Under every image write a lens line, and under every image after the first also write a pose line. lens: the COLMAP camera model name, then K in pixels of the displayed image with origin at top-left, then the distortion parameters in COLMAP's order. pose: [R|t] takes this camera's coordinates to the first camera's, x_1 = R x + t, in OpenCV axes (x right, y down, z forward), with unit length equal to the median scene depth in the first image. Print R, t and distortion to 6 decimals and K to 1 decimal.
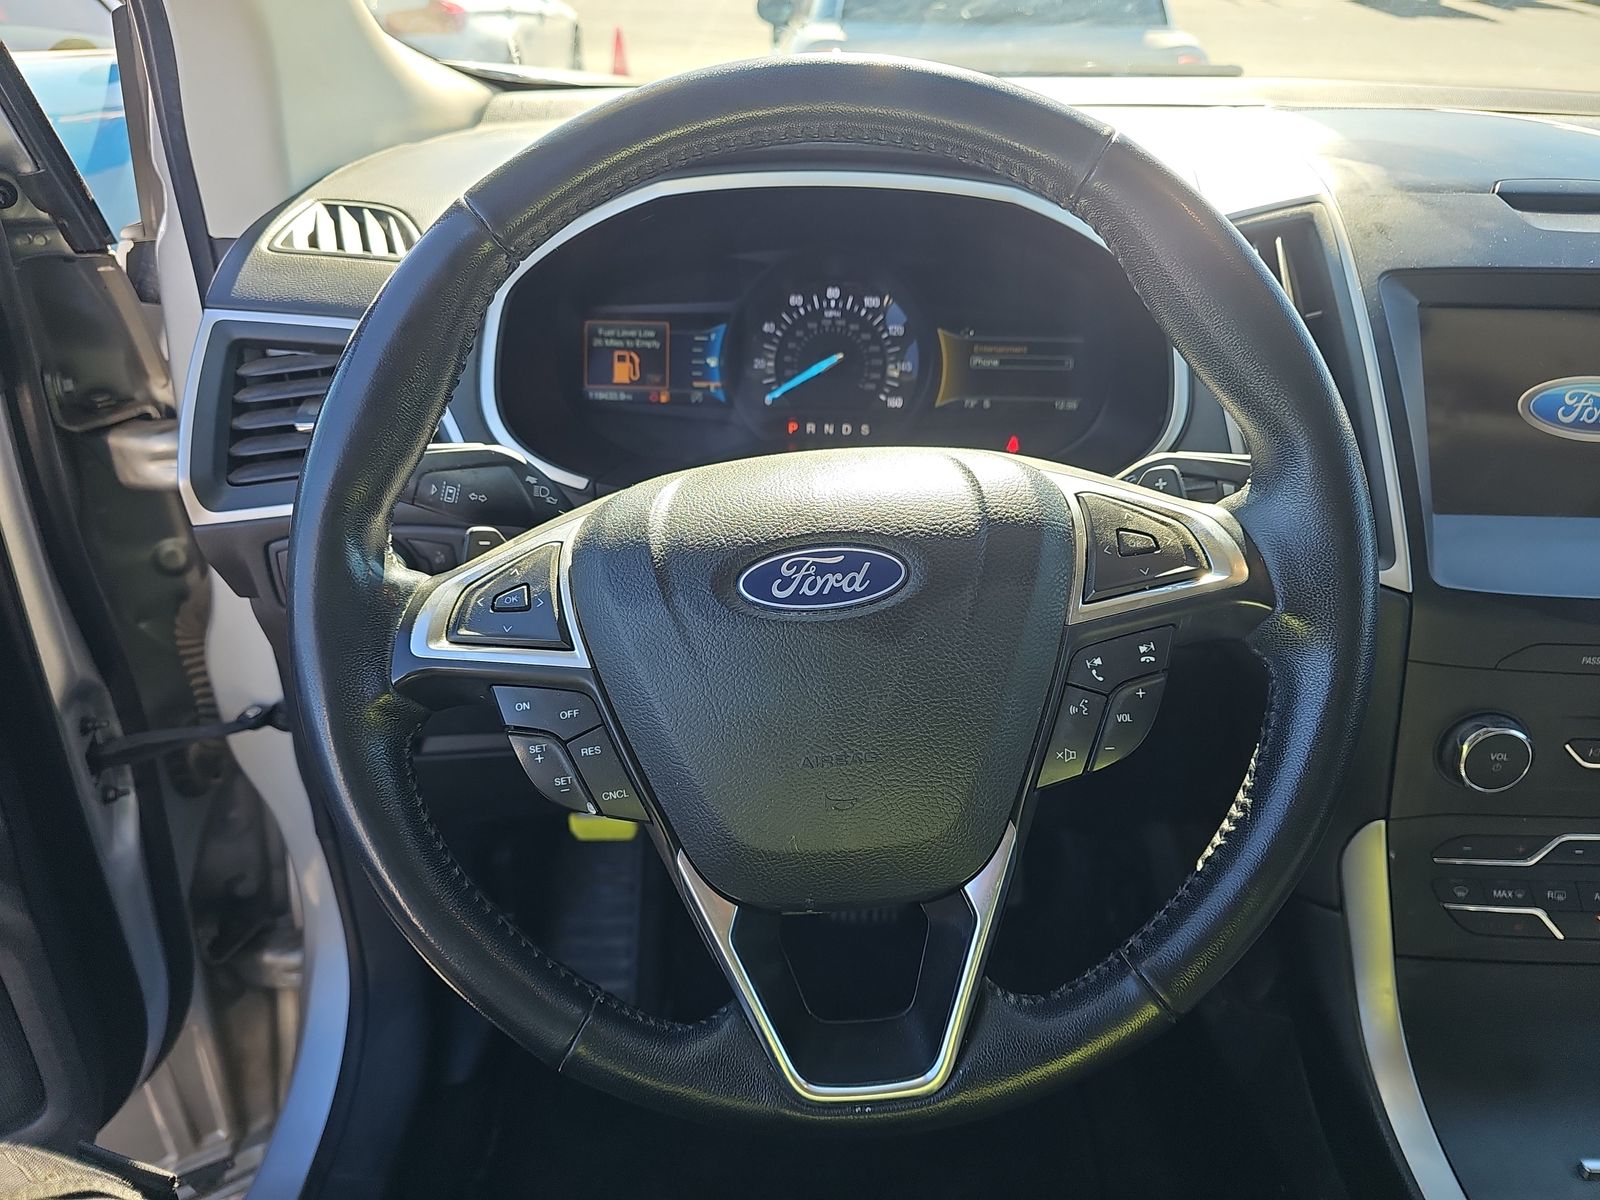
lens RADIAL K [[1074.5, 0, 788.3], [0, 1074.5, 591.8], [0, 0, 1]] dist [0.047032, -0.044944]
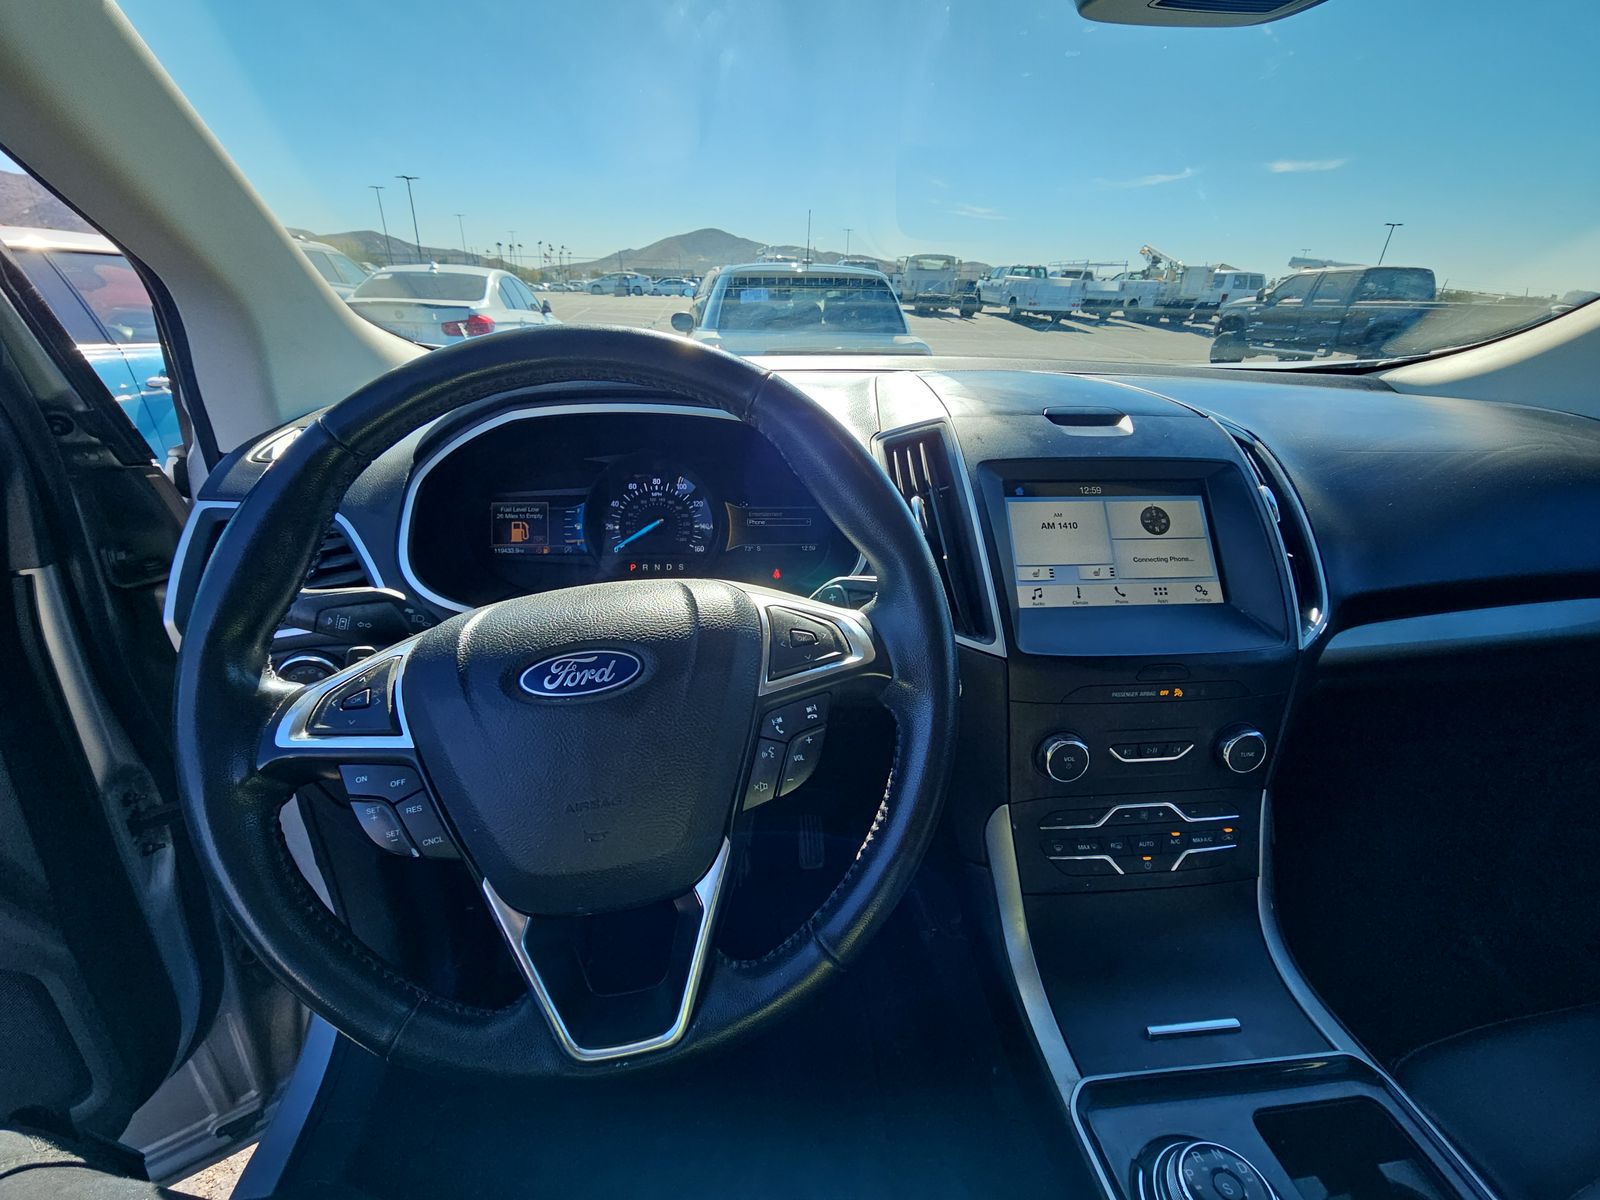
lens RADIAL K [[648.8, 0, 800.0], [0, 648.8, 600.0], [0, 0, 1]] dist [0.014595, -0.000016]
pose [[0.993376, -0.040706, 0.107453, 0.172575], [0.050747, 0.994425, -0.092427, -0.011156], [-0.103092, 0.097267, 0.989905, 0.081521]]
